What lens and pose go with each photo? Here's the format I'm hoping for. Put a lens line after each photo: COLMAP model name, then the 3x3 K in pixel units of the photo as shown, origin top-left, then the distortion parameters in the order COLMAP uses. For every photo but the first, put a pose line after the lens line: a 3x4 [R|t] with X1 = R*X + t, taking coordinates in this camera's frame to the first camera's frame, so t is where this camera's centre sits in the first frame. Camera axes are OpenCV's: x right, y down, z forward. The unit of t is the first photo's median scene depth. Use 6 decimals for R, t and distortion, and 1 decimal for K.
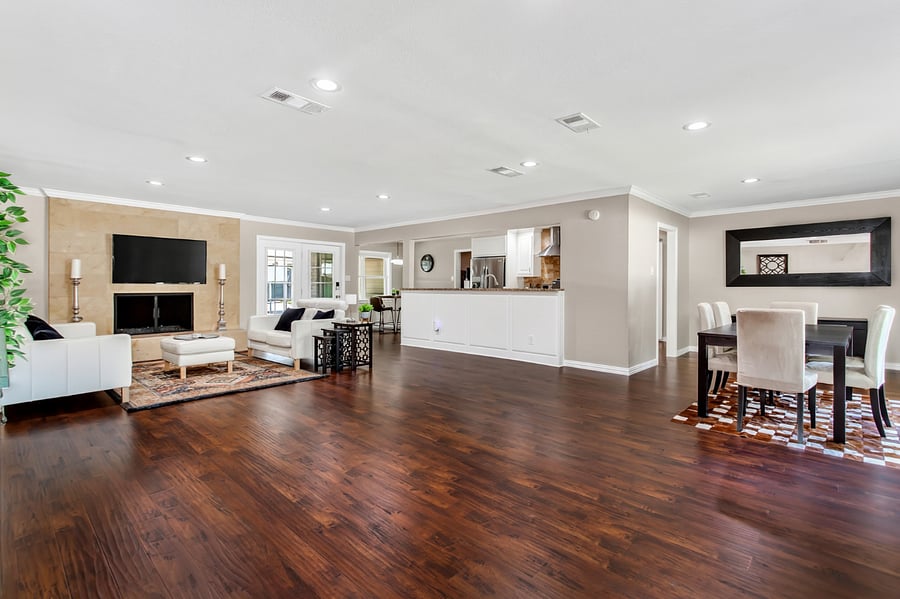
lens RADIAL K [[433.4, 0, 447.7], [0, 433.4, 286.2], [0, 0, 1]] dist [0.000395, -0.000036]
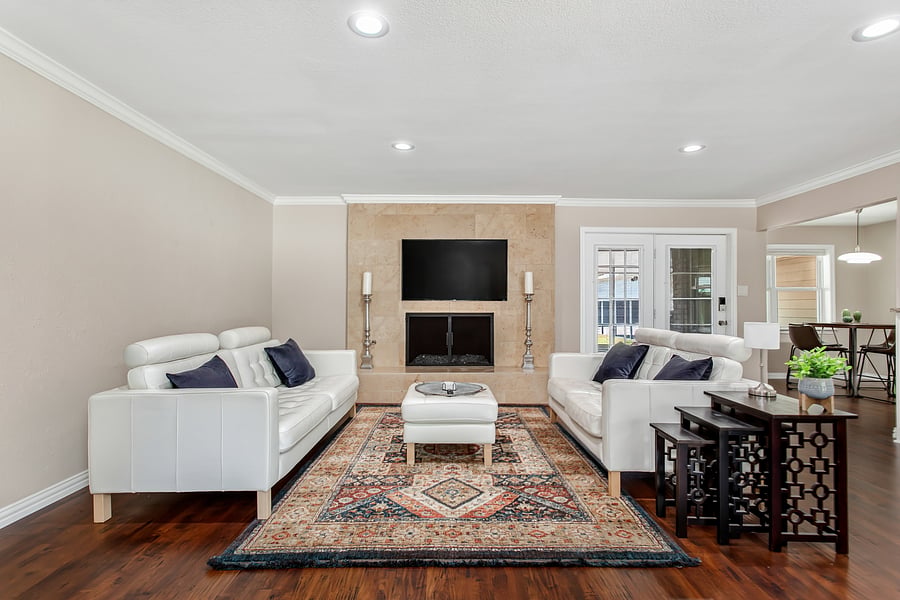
lens RADIAL K [[430.0, 0, 450.0], [0, 430.0, 300.0], [0, 0, 1]] dist [0.002680, 0.000799]
pose [[0.686934, -0.009694, -0.726655, -0.129095], [-0.001683, 0.999887, -0.014929, 0.004152], [0.726717, 0.011478, 0.686841, 0.512072]]
